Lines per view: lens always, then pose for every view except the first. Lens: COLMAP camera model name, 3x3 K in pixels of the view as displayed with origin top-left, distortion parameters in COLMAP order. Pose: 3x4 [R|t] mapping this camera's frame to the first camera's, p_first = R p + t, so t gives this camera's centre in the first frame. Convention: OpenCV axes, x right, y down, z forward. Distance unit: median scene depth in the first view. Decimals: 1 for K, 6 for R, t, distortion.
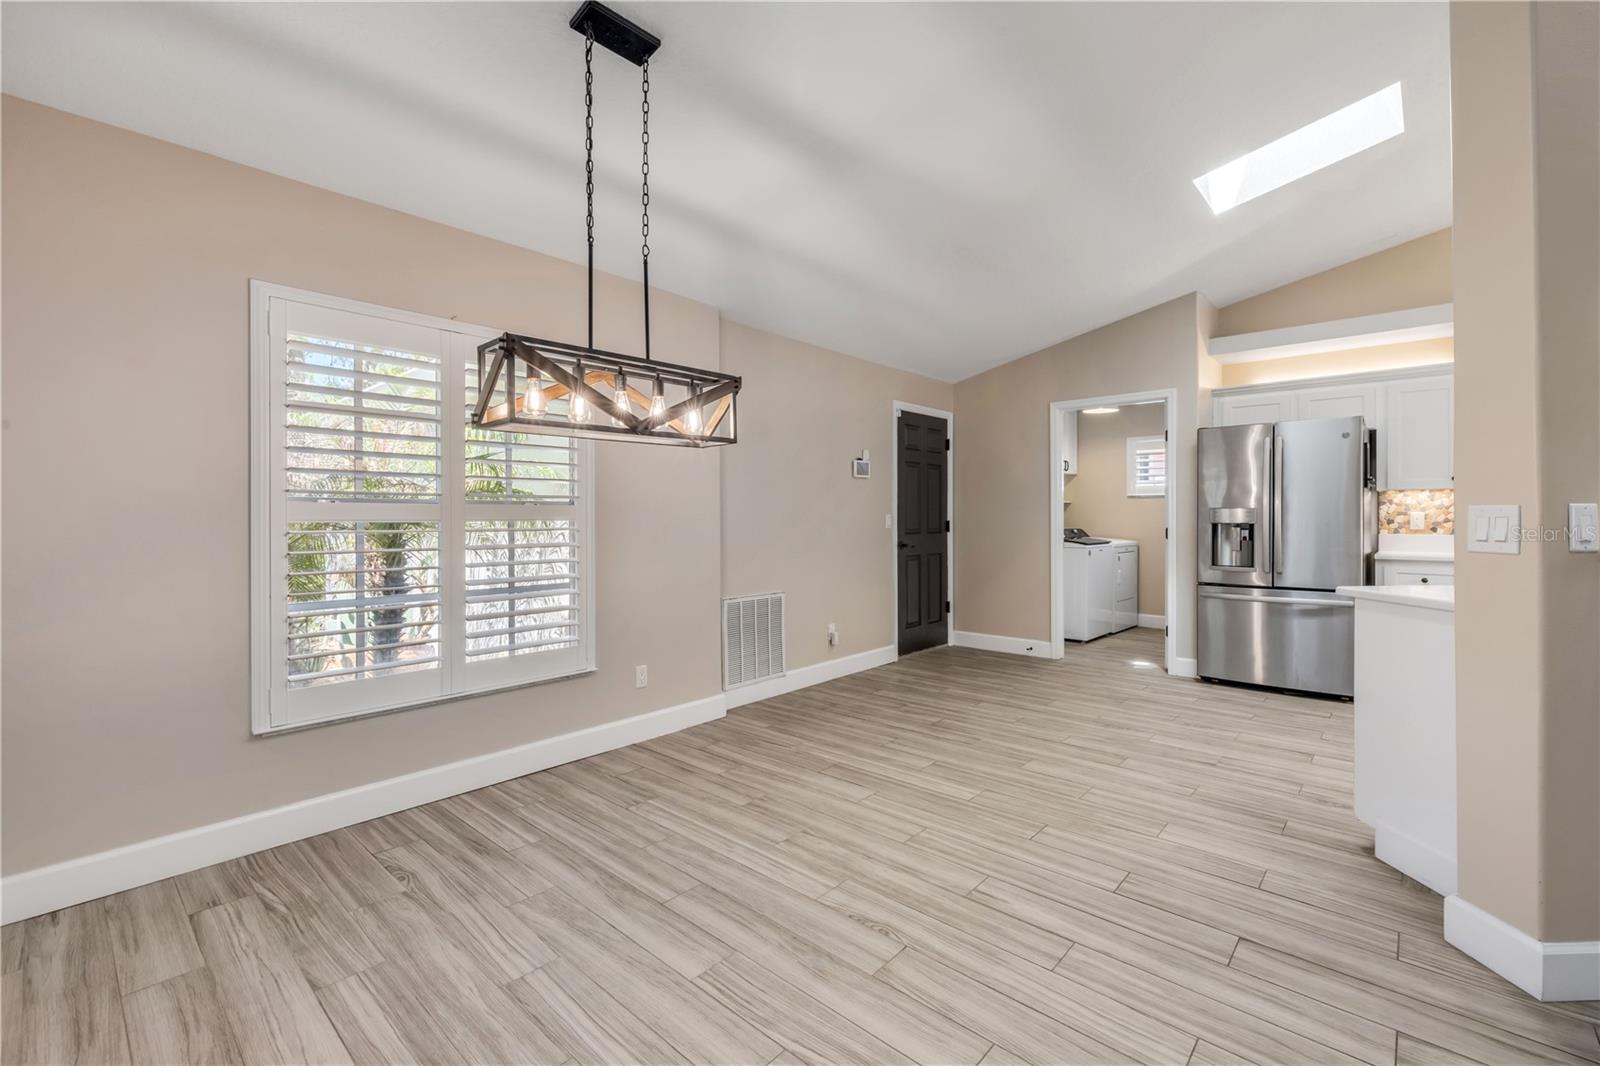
lens RADIAL K [[687.2, 0, 789.6], [0, 687.2, 512.9], [0, 0, 1]] dist [-0.001581, 0.000342]
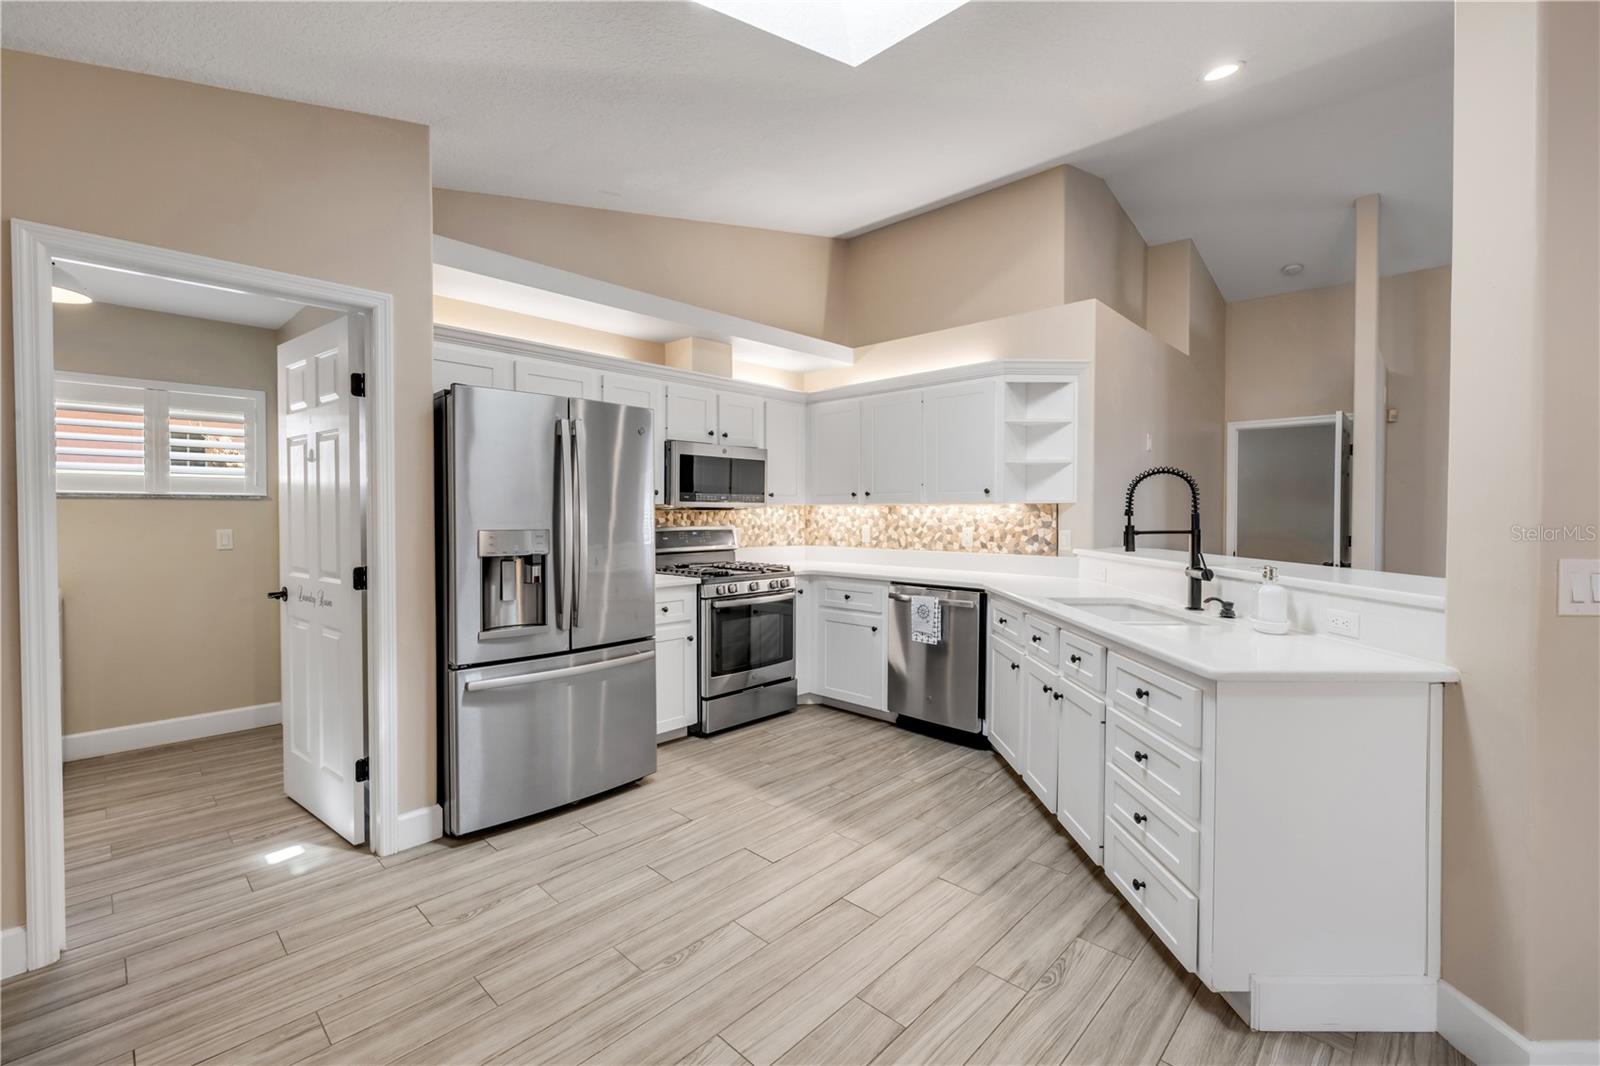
lens RADIAL K [[687.2, 0, 804.3], [0, 687.2, 529.1], [0, 0, 1]] dist [-0.001581, 0.000342]
pose [[0.022360, -0.023552, 0.999473, 0.085302], [-0.003467, 0.999715, 0.023636, -0.028099], [-0.999744, -0.003994, 0.022272, 0.956395]]
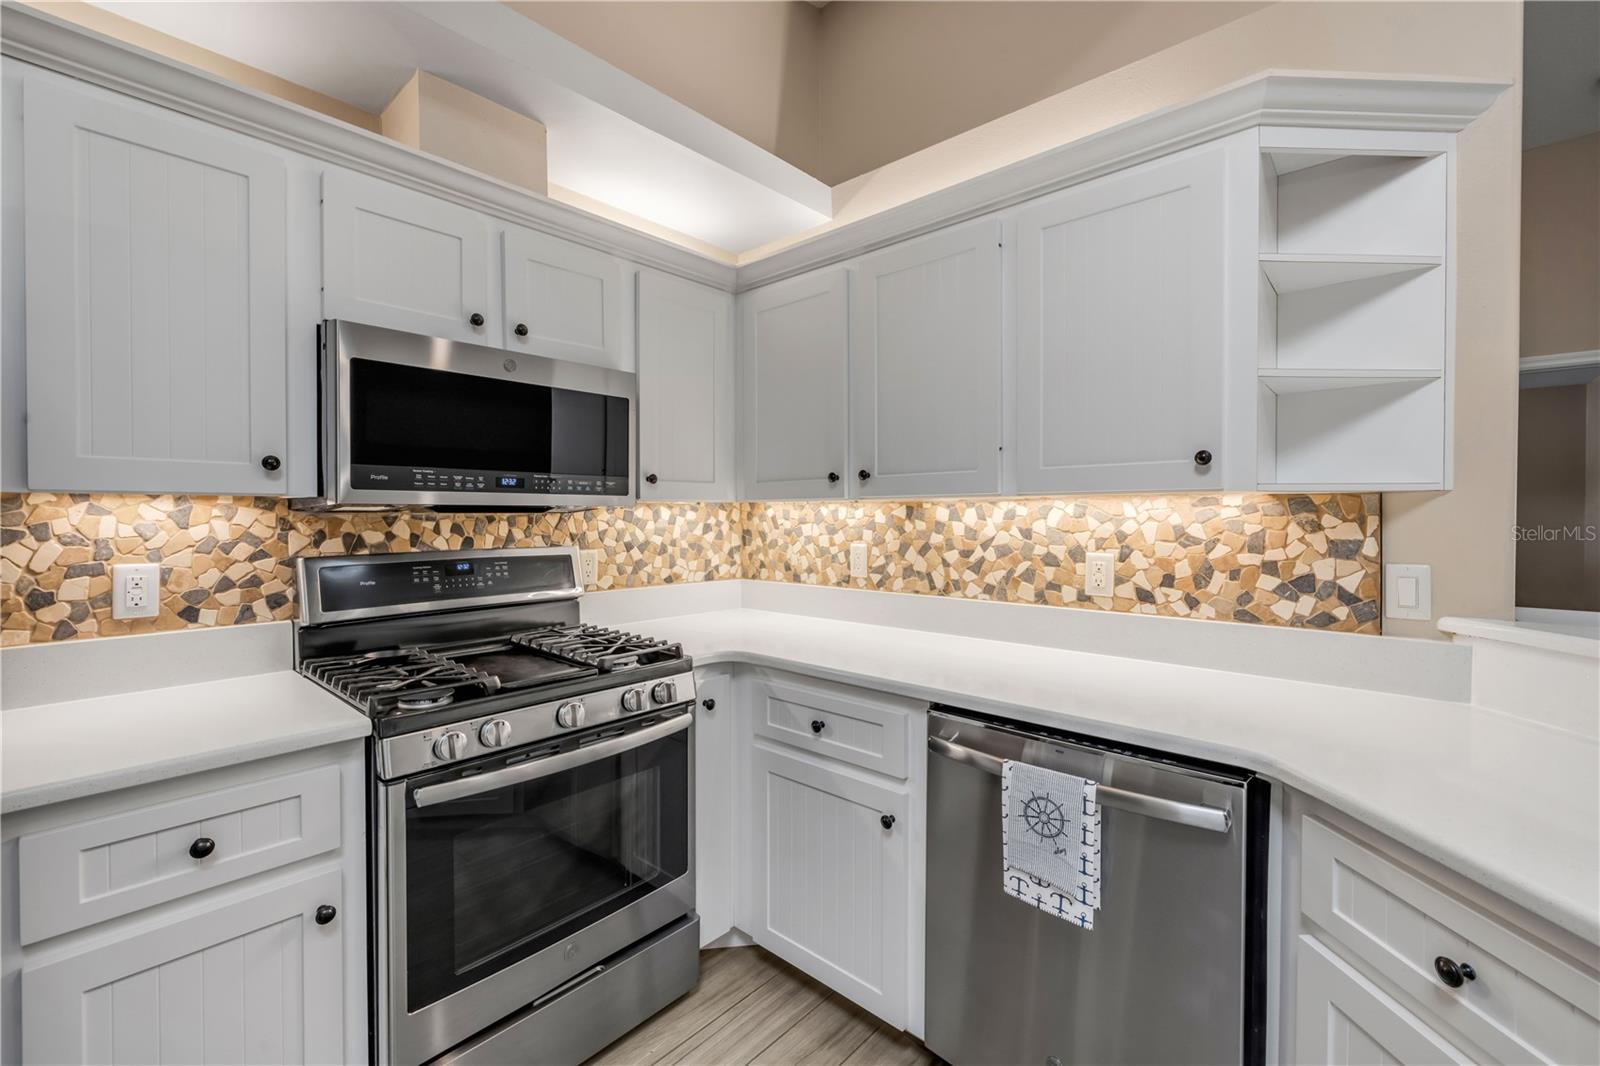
lens RADIAL K [[687.2, 0, 806.9], [0, 687.2, 522.1], [0, 0, 1]] dist [-0.001581, 0.000342]
pose [[-0.009294, -0.012190, 0.999882, 0.790479], [-0.000139, 0.999926, 0.012190, -0.031904], [-0.999957, -0.000026, -0.009295, 0.920599]]
